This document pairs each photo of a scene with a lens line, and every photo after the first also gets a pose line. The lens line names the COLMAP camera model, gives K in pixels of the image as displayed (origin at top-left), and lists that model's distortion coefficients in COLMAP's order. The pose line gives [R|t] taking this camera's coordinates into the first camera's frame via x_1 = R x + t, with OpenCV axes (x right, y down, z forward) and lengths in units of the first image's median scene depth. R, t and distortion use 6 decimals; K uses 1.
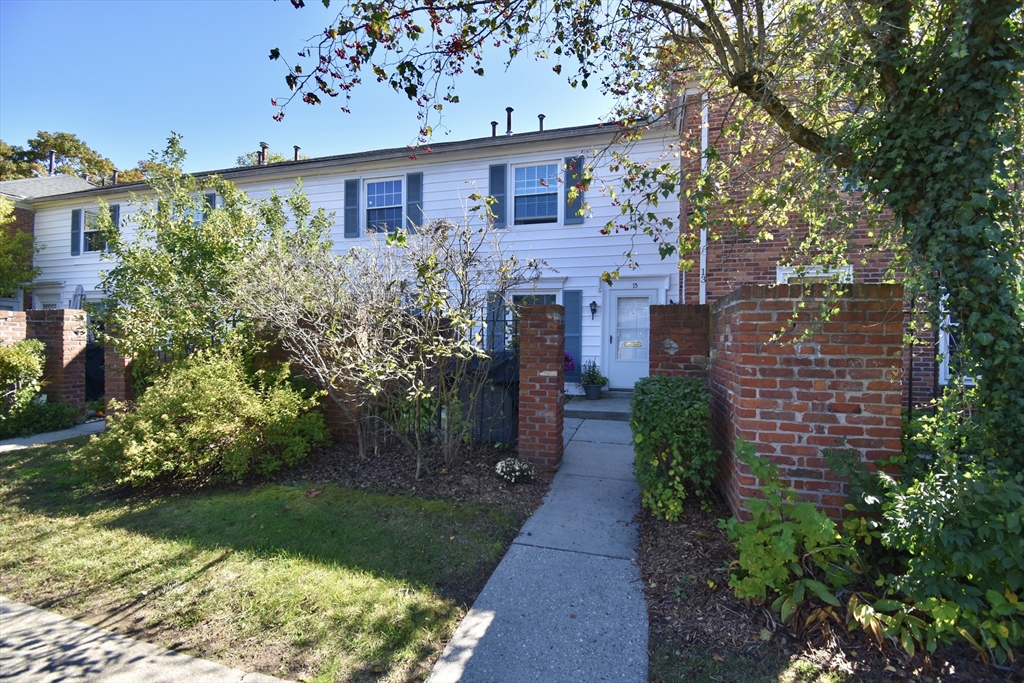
lens RADIAL K [[460.5, 0, 506.6], [0, 460.5, 339.5], [0, 0, 1]] dist [0.001628, -0.001192]
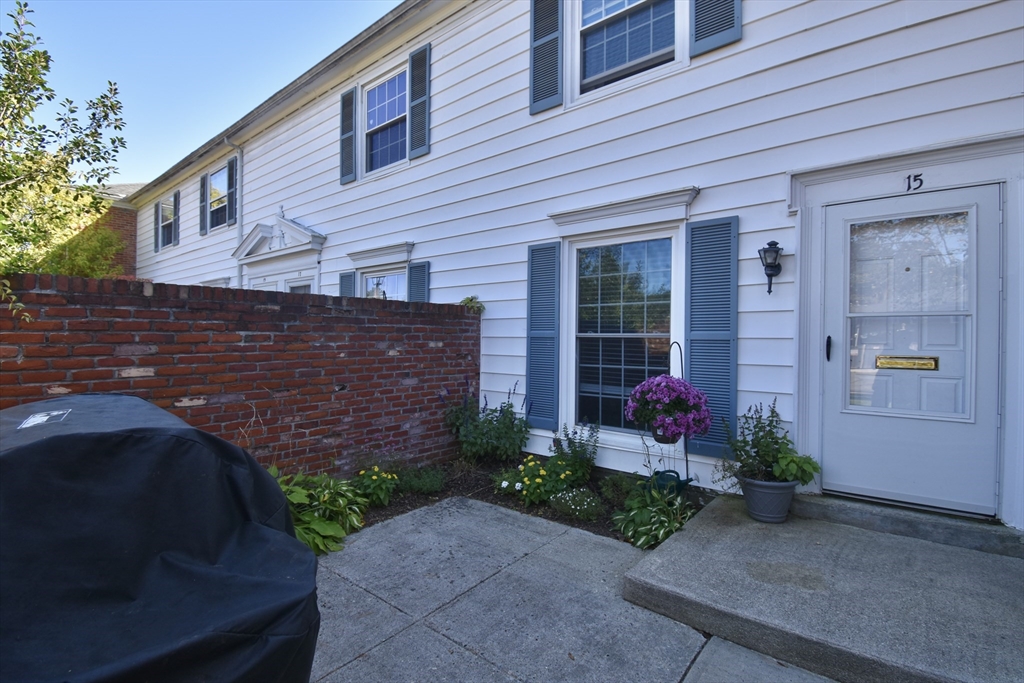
lens RADIAL K [[460.5, 0, 519.8], [0, 460.5, 338.1], [0, 0, 1]] dist [0.001628, -0.001192]
pose [[0.924624, -0.000380, -0.380882, 0.142307], [-0.002400, 0.999974, -0.006824, -0.004443], [0.380875, 0.007224, 0.924598, 0.584637]]
